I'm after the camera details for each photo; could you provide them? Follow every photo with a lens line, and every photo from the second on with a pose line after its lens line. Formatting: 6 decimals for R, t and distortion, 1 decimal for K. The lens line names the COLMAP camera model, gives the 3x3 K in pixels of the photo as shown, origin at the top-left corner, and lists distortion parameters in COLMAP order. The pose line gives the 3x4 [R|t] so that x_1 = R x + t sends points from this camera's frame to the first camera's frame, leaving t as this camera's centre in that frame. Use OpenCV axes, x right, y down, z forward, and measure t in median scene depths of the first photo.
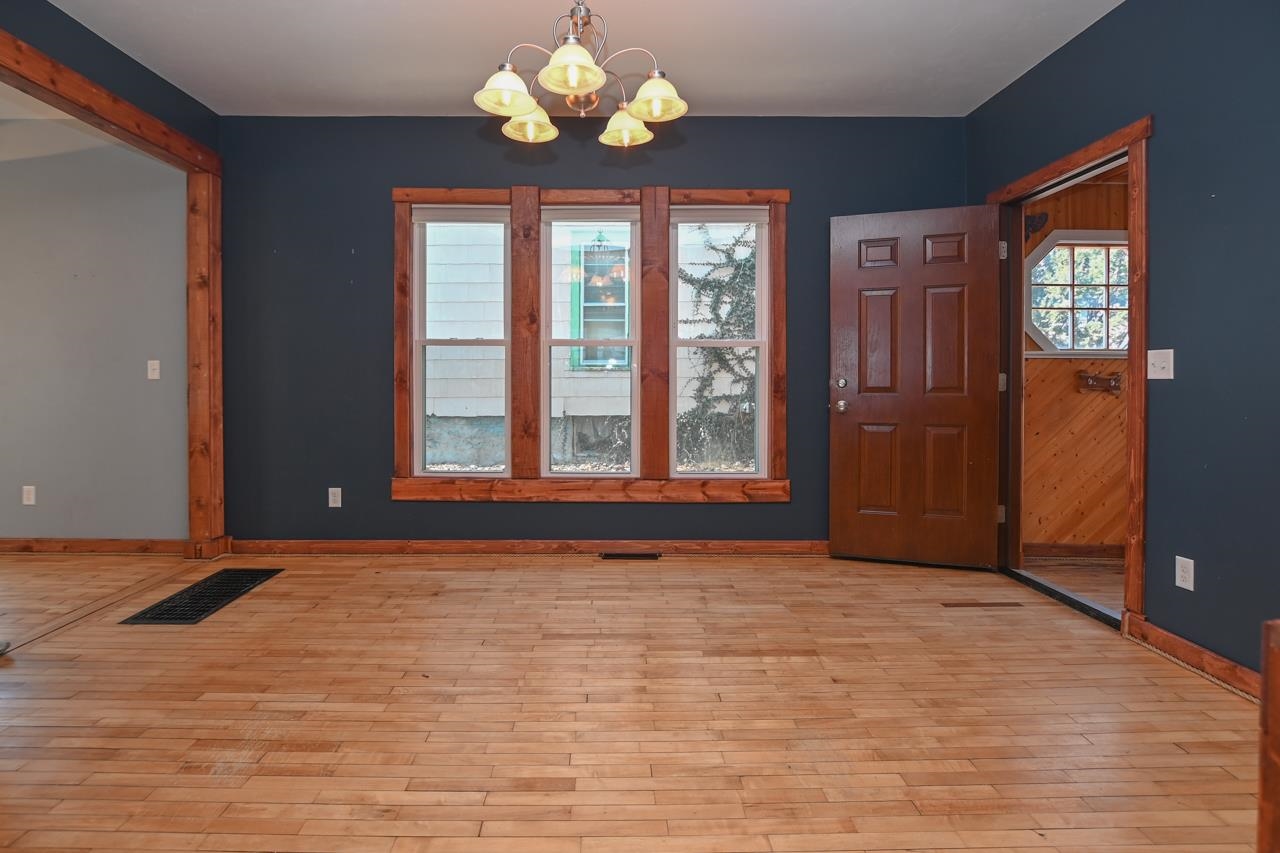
lens RADIAL K [[634.8, 0, 616.0], [0, 634.8, 383.7], [0, 0, 1]] dist [-0.019368, 0.000351]
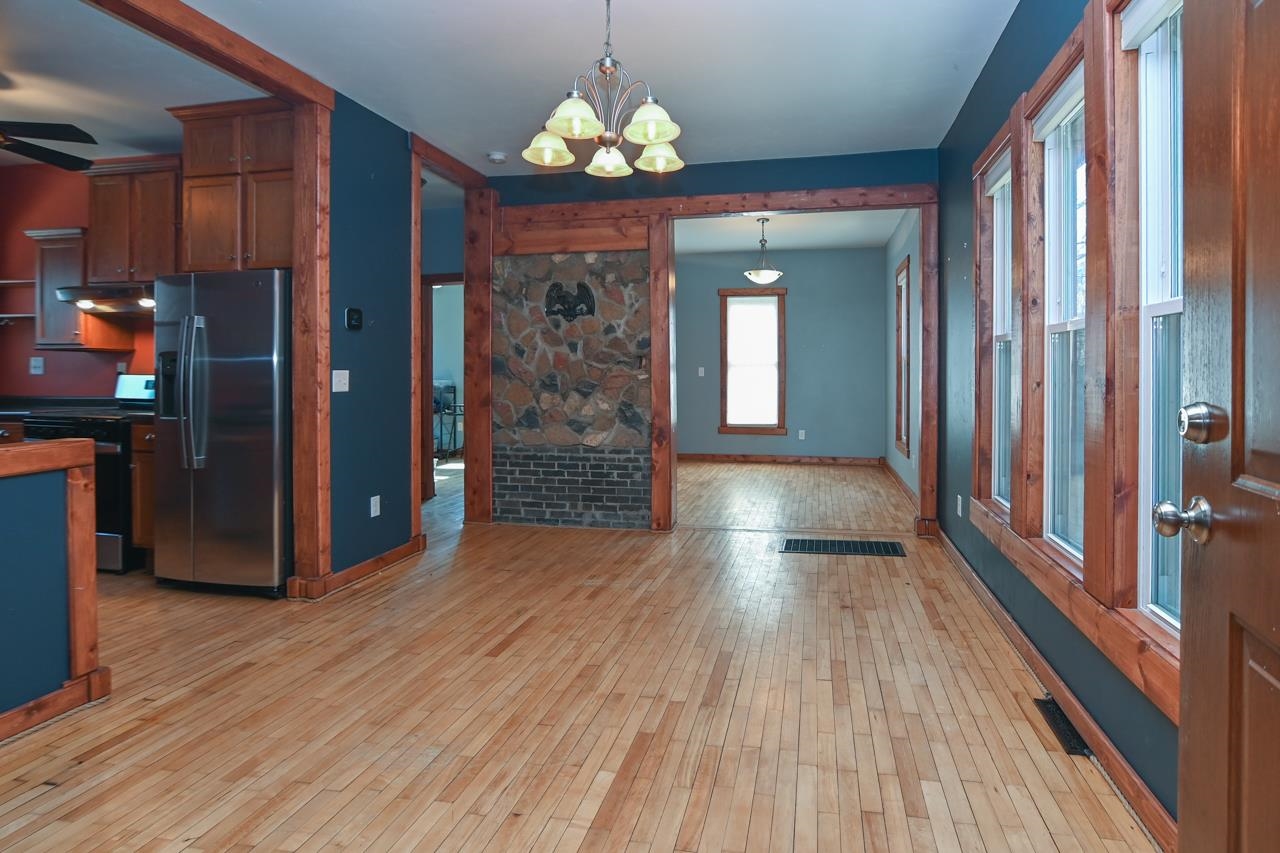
lens RADIAL K [[660.6, 0, 687.1], [0, 660.6, 370.0], [0, 0, 1]] dist [-0.026895, -0.000020]
pose [[-0.205761, -0.006467, -0.978581, 0.616390], [-0.006673, 0.999964, -0.005205, -0.017693], [0.978580, 0.005459, -0.205797, 0.800433]]
